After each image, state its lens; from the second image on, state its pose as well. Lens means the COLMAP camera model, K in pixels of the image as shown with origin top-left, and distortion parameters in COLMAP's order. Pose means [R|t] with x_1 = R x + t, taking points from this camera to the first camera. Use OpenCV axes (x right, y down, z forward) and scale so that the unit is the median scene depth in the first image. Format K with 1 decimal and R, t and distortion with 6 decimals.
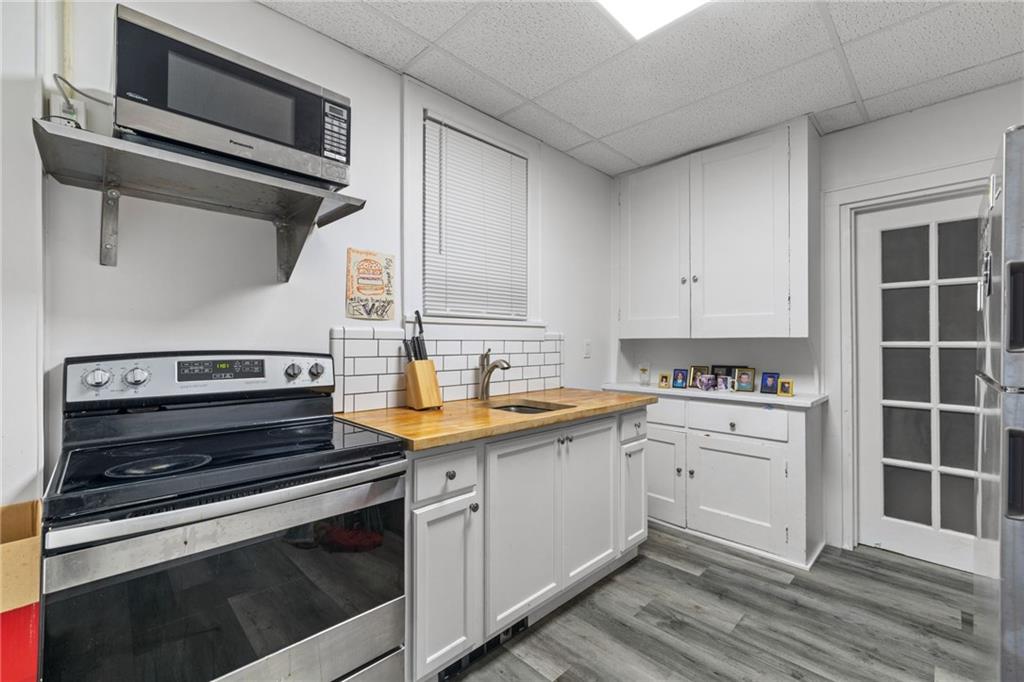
lens RADIAL K [[428.8, 0, 512.0], [0, 428.8, 341.0], [0, 0, 1]] dist [0.000244, 0.000025]
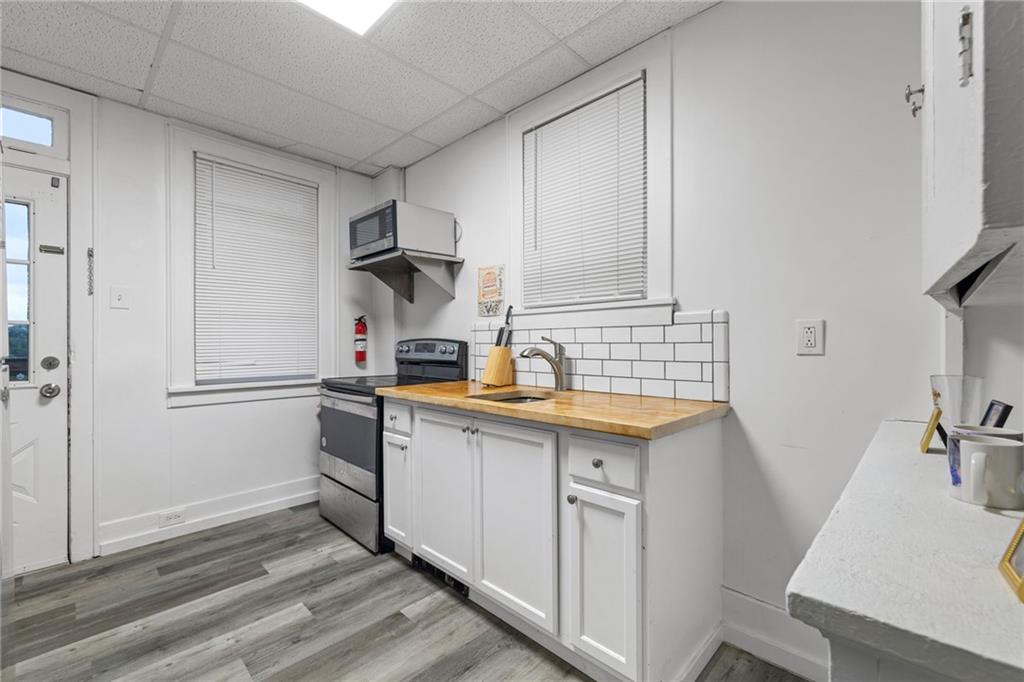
lens RADIAL K [[432.2, 0, 511.3], [0, 432.2, 331.7], [0, 0, 1]] dist [-0.001373, -0.000025]
pose [[0.025582, -0.002840, -0.999669, 1.038188], [0.030279, 0.999539, -0.002064, 0.004933], [0.999214, -0.030216, 0.025657, 1.013930]]
